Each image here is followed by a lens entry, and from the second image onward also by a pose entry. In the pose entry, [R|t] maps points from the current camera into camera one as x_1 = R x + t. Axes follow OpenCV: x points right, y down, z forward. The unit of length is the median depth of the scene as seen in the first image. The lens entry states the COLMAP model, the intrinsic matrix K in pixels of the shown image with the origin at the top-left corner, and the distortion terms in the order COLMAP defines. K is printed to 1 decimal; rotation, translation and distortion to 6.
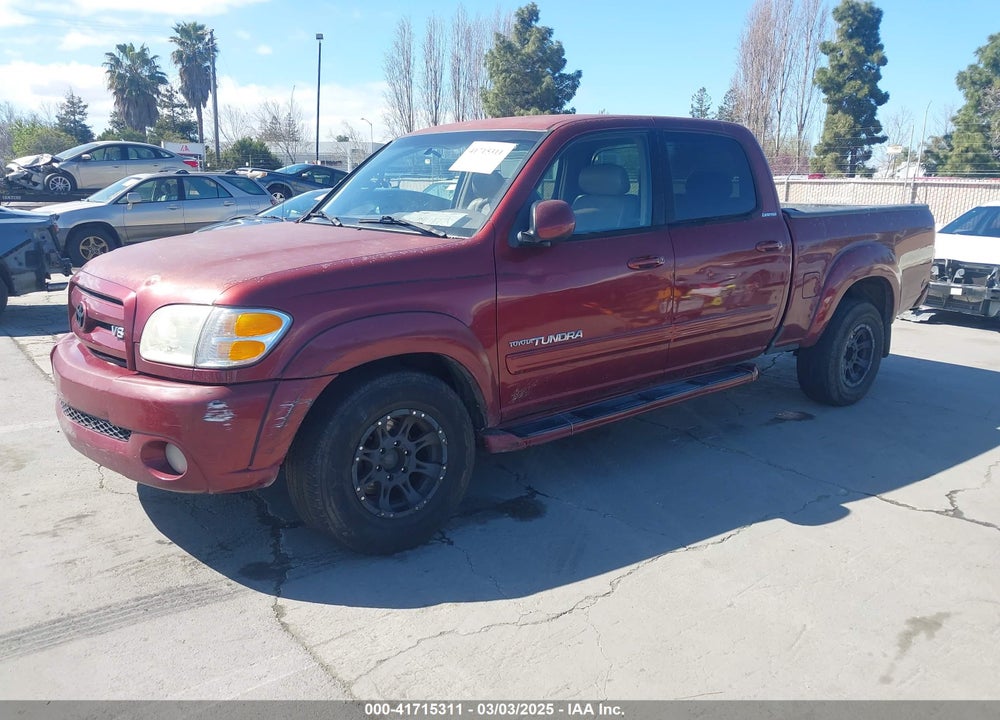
lens RADIAL K [[813.3, 0, 489.2], [0, 813.3, 360.6], [0, 0, 1]] dist [0.025797, -0.013075]
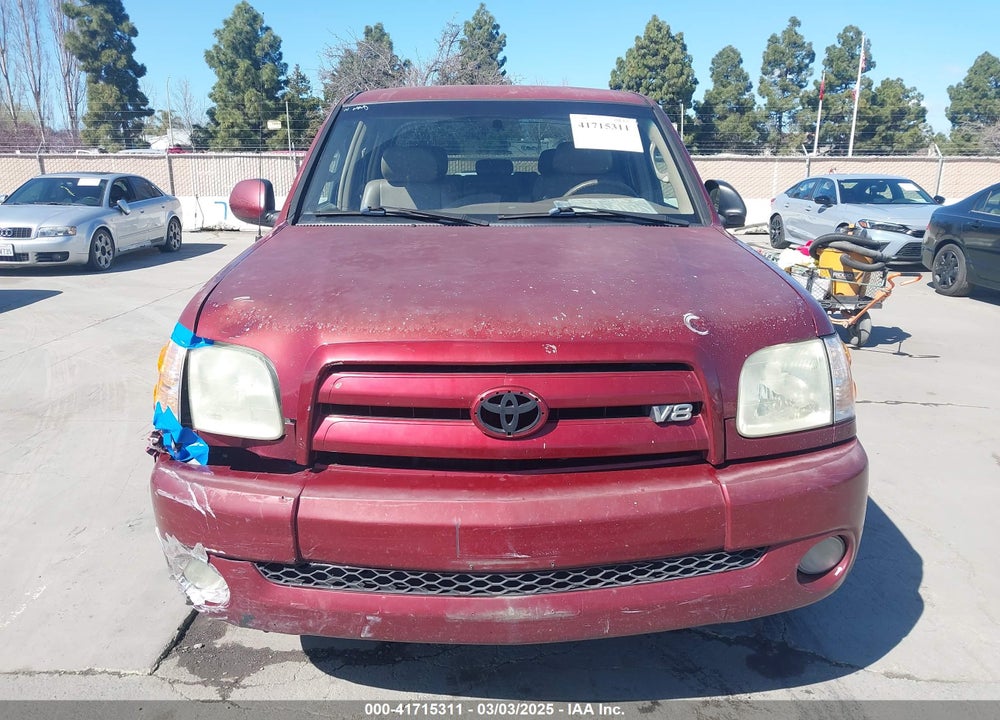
lens RADIAL K [[813.3, 0, 489.2], [0, 813.3, 360.6], [0, 0, 1]] dist [0.025797, -0.013075]
pose [[0.611946, -0.203149, 0.764364, -0.093531], [0.178595, 0.976981, 0.116675, -0.015953], [-0.770471, 0.065113, 0.634140, 0.065456]]
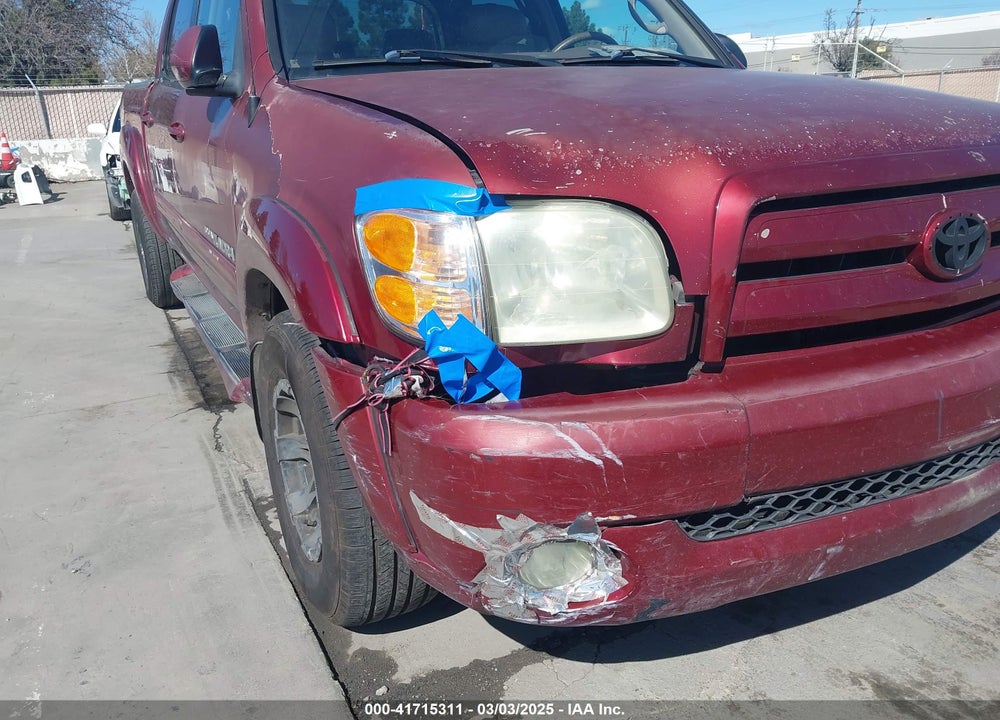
lens RADIAL K [[810.1, 0, 487.7], [0, 810.1, 376.8], [0, 0, 1]] dist [0.025929, -0.017254]
pose [[0.175478, -0.336096, 0.925336, -0.106231], [0.243045, 0.925617, 0.290108, -0.021804], [-0.954011, 0.173990, 0.244112, 0.246987]]
